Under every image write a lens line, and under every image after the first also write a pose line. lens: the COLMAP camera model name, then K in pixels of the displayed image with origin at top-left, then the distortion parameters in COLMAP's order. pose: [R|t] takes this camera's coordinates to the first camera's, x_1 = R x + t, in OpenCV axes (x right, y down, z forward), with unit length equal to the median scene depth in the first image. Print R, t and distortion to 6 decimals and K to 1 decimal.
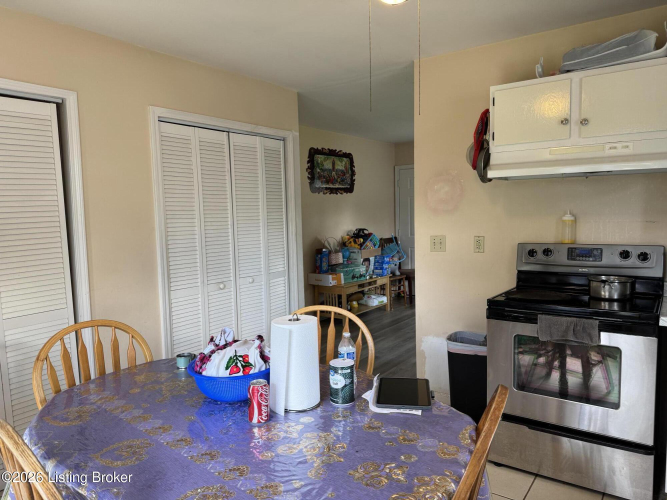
lens RADIAL K [[484.0, 0, 333.5], [0, 484.0, 250.0], [0, 0, 1]] dist [0.141399, -0.177304]
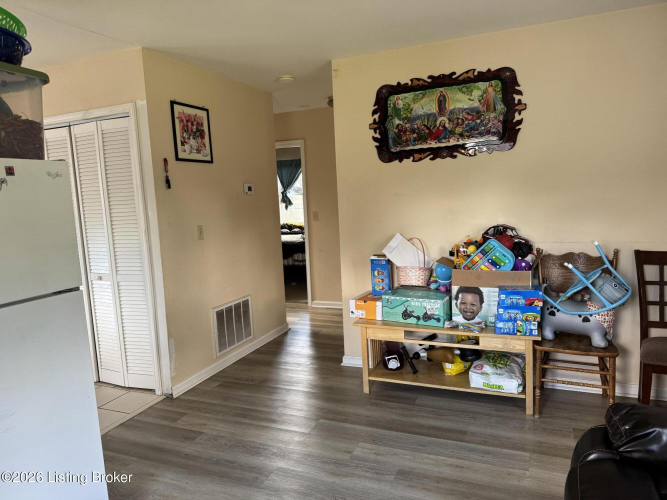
lens RADIAL K [[484.0, 0, 333.5], [0, 484.0, 250.0], [0, 0, 1]] dist [0.141399, -0.177304]
pose [[0.193960, 0.131910, -0.972100, 0.529968], [-0.033680, 0.991230, 0.127785, -0.080845], [0.980431, 0.007955, 0.196702, 0.781901]]
